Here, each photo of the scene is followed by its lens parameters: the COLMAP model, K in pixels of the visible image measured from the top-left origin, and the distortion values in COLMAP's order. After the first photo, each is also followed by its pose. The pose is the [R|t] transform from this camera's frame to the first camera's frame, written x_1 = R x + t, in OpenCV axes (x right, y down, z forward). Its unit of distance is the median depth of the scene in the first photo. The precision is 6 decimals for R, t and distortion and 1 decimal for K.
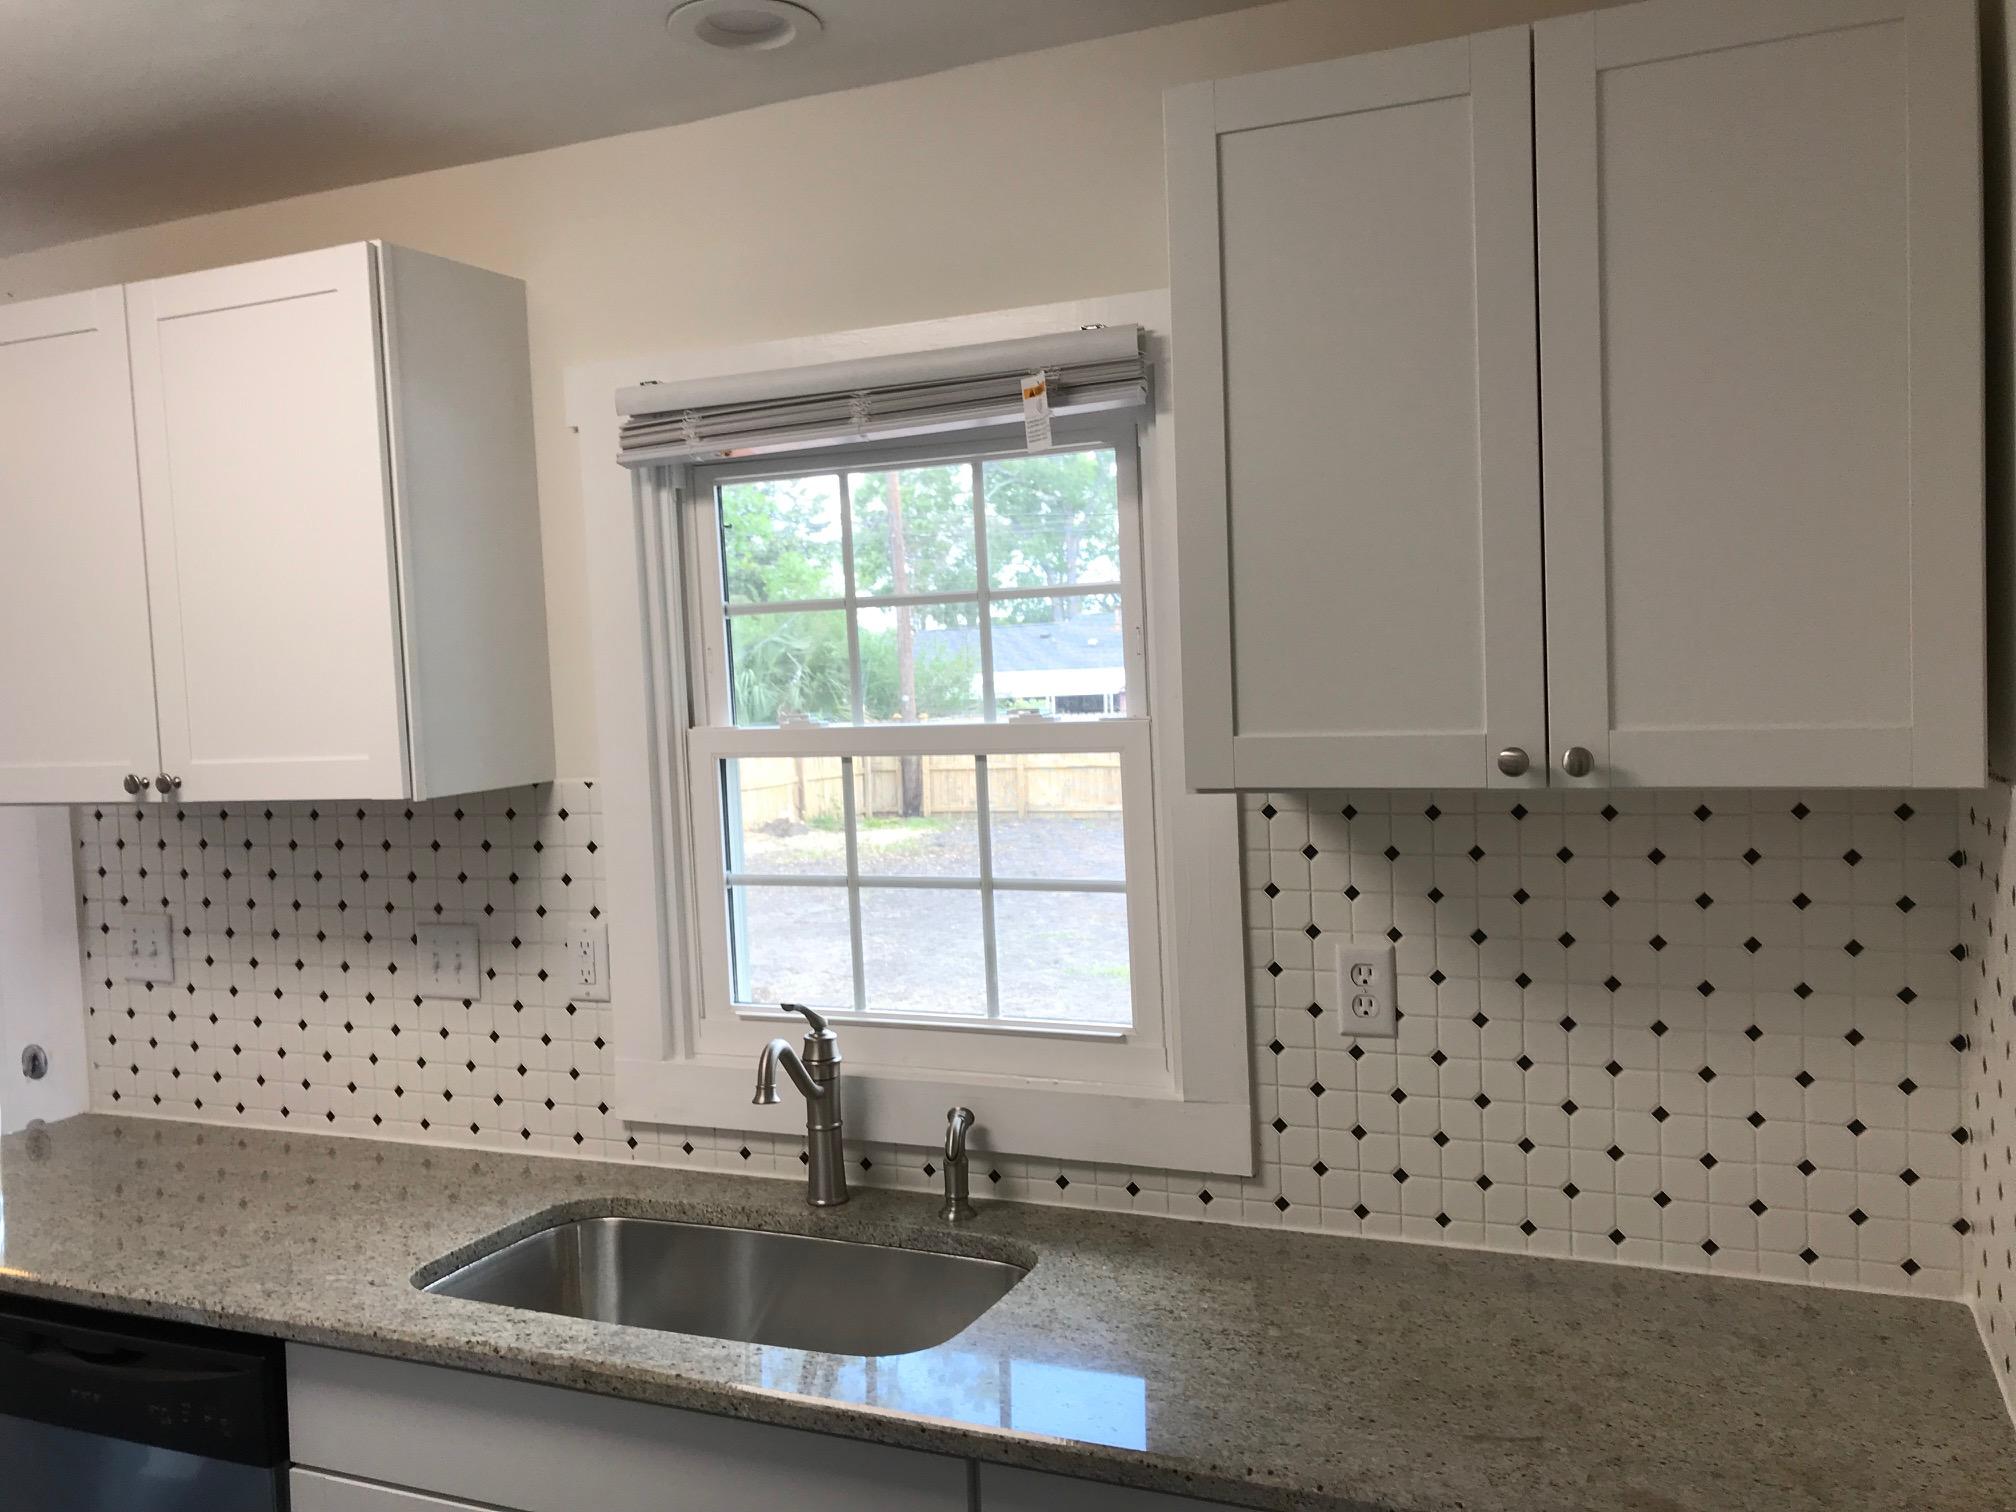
lens RADIAL K [[1668.0, 0, 999.6], [0, 1668.0, 719.4], [0, 0, 1]] dist [0.092919, -0.118561]
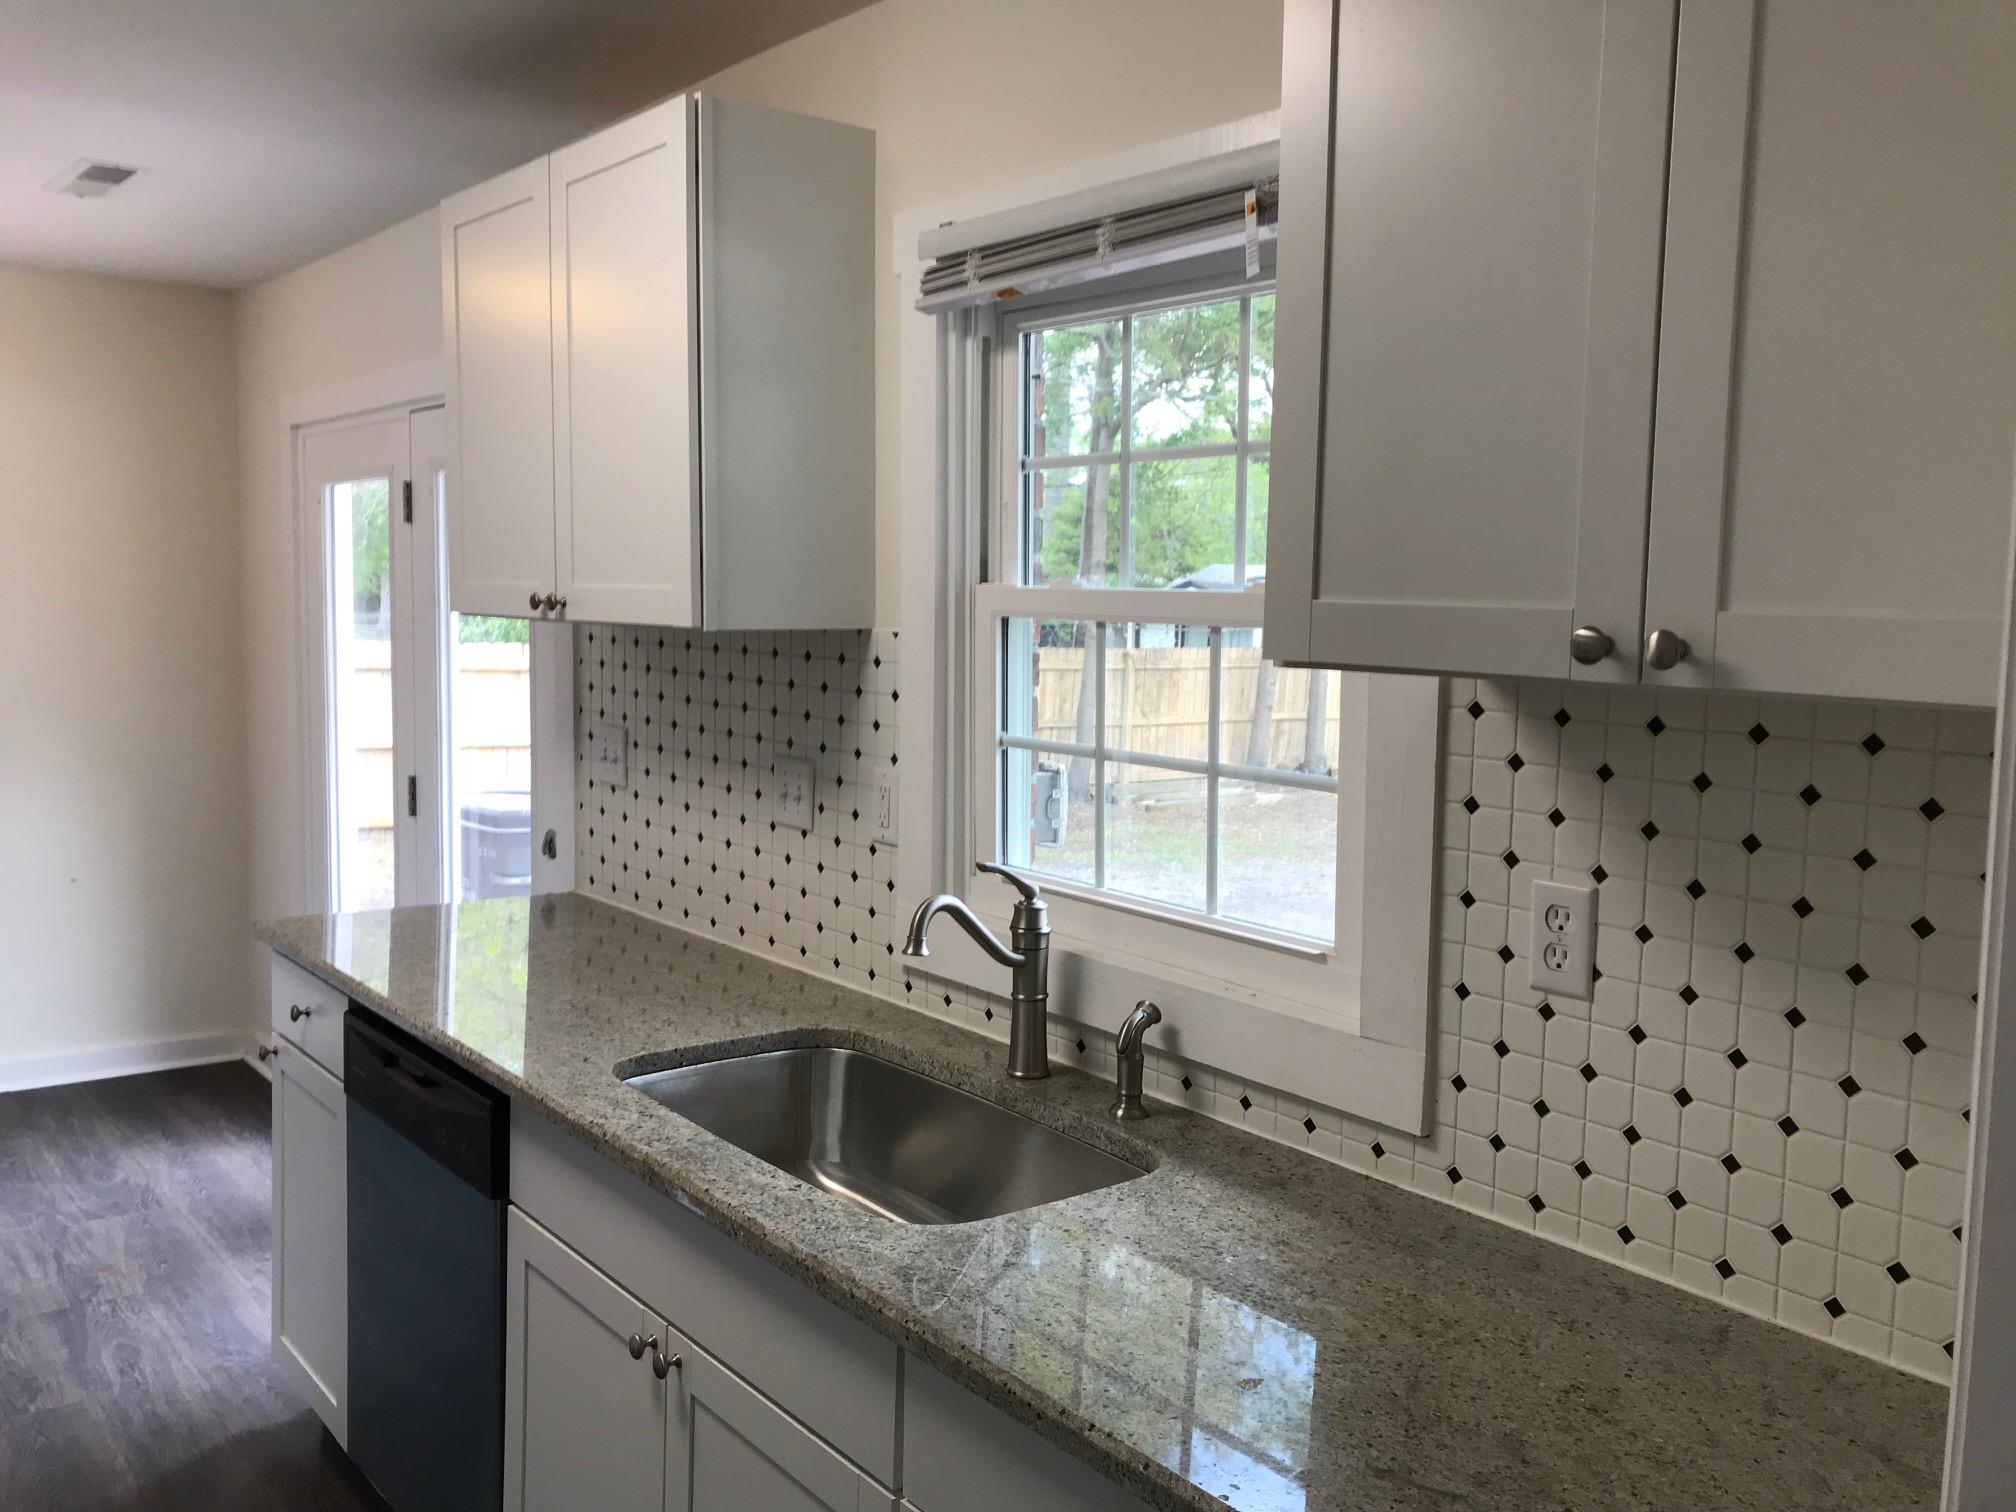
lens RADIAL K [[1657.8, 0, 1006.0], [0, 1657.8, 716.8], [0, 0, 1]] dist [0.131339, -0.128913]
pose [[0.892165, 0.096147, -0.441359, 0.310768], [-0.074689, 0.995035, 0.065785, 0.020590], [0.445493, -0.025726, 0.894916, 0.148903]]
